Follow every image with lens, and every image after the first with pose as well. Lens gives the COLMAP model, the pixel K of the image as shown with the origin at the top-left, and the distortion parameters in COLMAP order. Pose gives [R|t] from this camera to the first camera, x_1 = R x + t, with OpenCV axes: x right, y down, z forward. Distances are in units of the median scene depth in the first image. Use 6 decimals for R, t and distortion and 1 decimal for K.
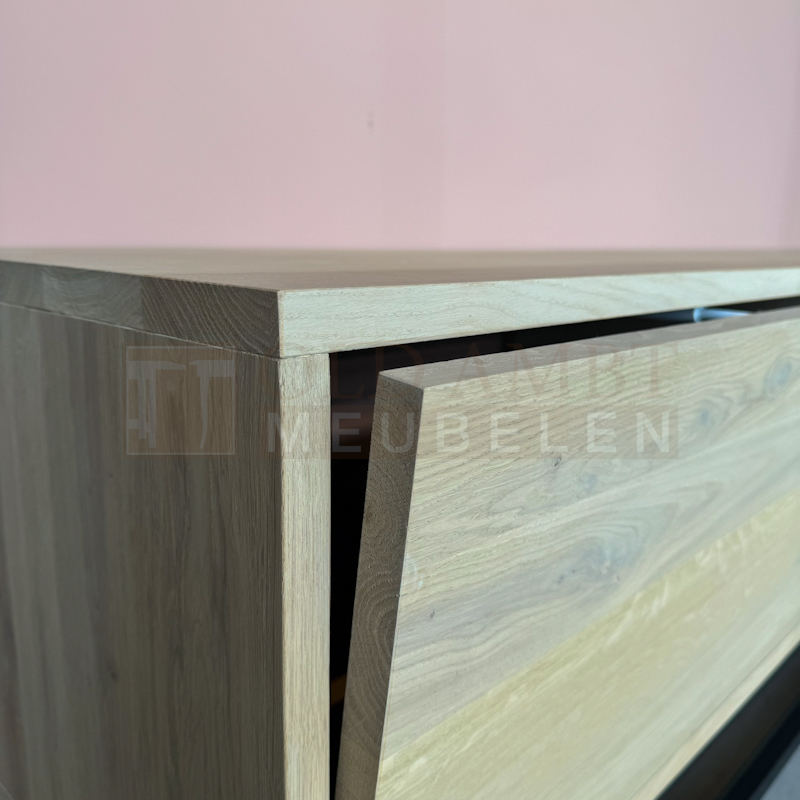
lens RADIAL K [[826.9, 0, 400.0], [0, 826.9, 400.0], [0, 0, 1]] dist [-0.007549, -0.010441]
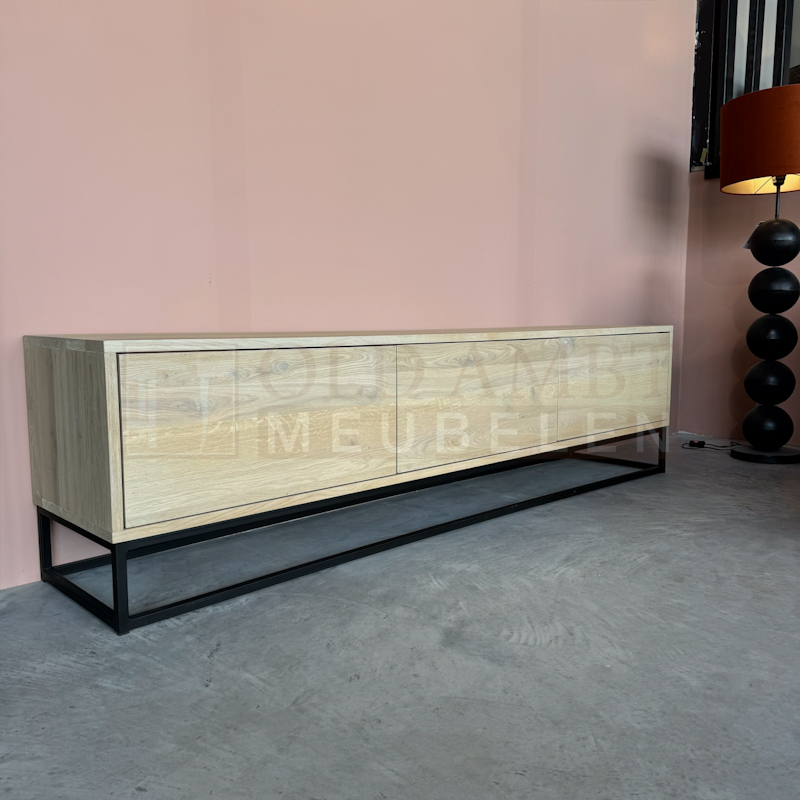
lens RADIAL K [[770.3, 0, 400.0], [0, 770.3, 400.0], [0, 0, 1]] dist [-0.008778, -0.023491]
pose [[0.997451, -0.018133, -0.069015, 1.632406], [0.011976, 0.995995, -0.088607, 0.554102], [0.070346, 0.087554, 0.993673, -2.932348]]
